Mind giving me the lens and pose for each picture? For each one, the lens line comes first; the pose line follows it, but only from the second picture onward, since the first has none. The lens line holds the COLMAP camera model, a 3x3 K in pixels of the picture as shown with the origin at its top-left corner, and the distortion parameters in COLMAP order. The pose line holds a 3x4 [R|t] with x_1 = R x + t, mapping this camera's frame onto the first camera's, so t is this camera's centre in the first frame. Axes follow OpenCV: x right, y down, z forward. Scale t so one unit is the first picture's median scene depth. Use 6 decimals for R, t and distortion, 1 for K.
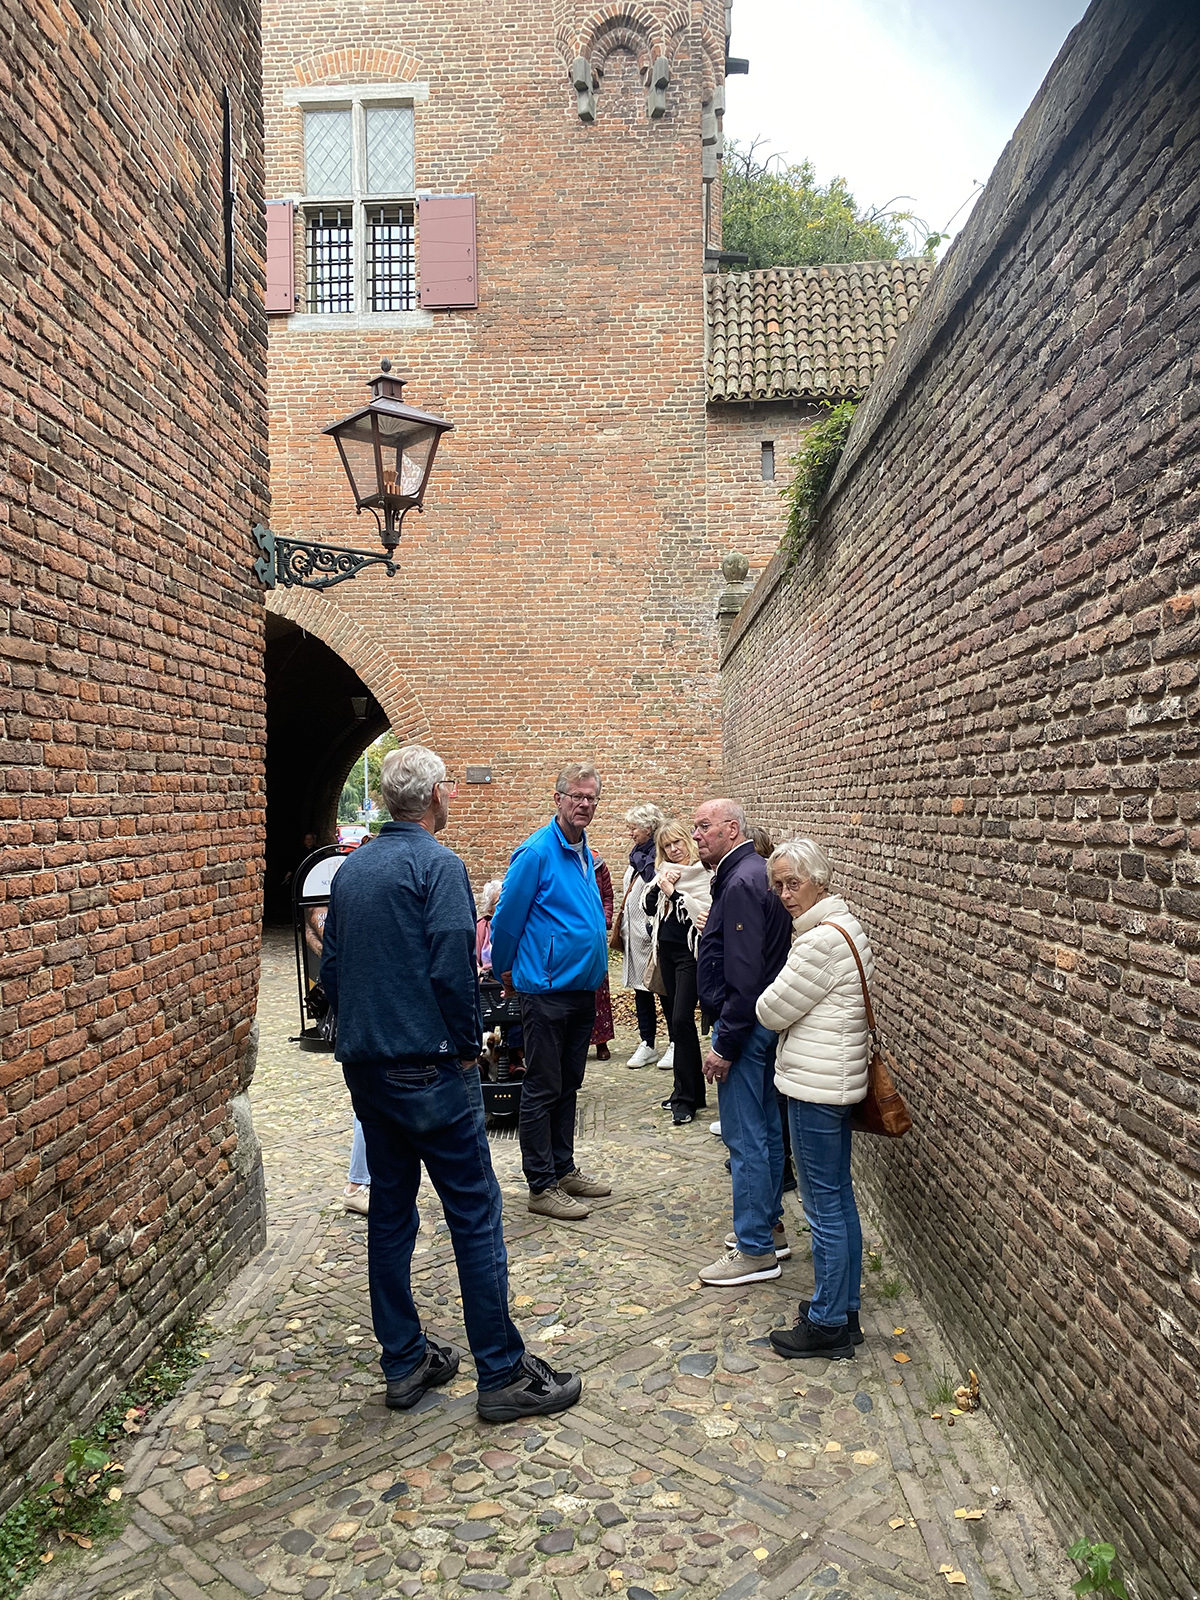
lens RADIAL K [[1219.1, 0, 653.0], [0, 1219.1, 842.2], [0, 0, 1]] dist [-0.010102, -0.021907]
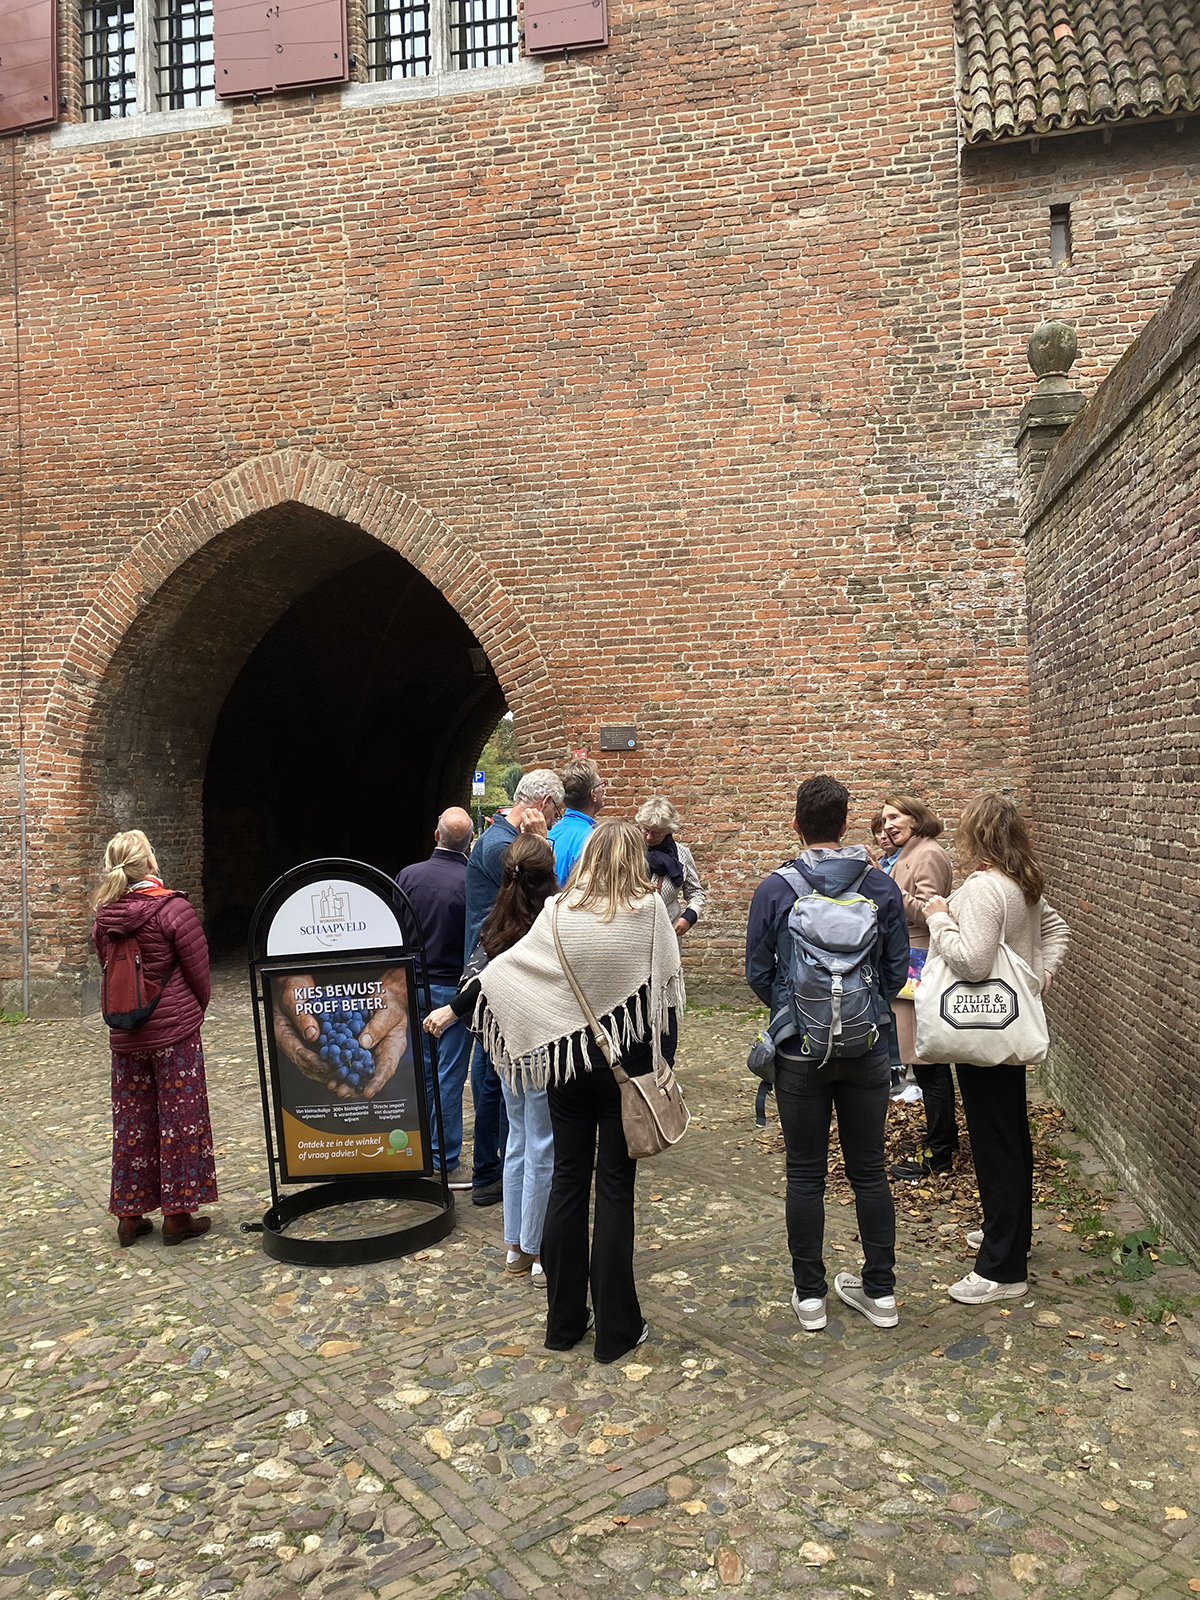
lens RADIAL K [[1219.1, 0, 600.2], [0, 1219.1, 801.3], [0, 0, 1]] dist [-0.010102, -0.021907]
pose [[0.984577, -0.010839, -0.174614, -0.035199], [0.007801, 0.999806, -0.018077, -0.007703], [0.174776, 0.016436, 0.984471, 0.338583]]
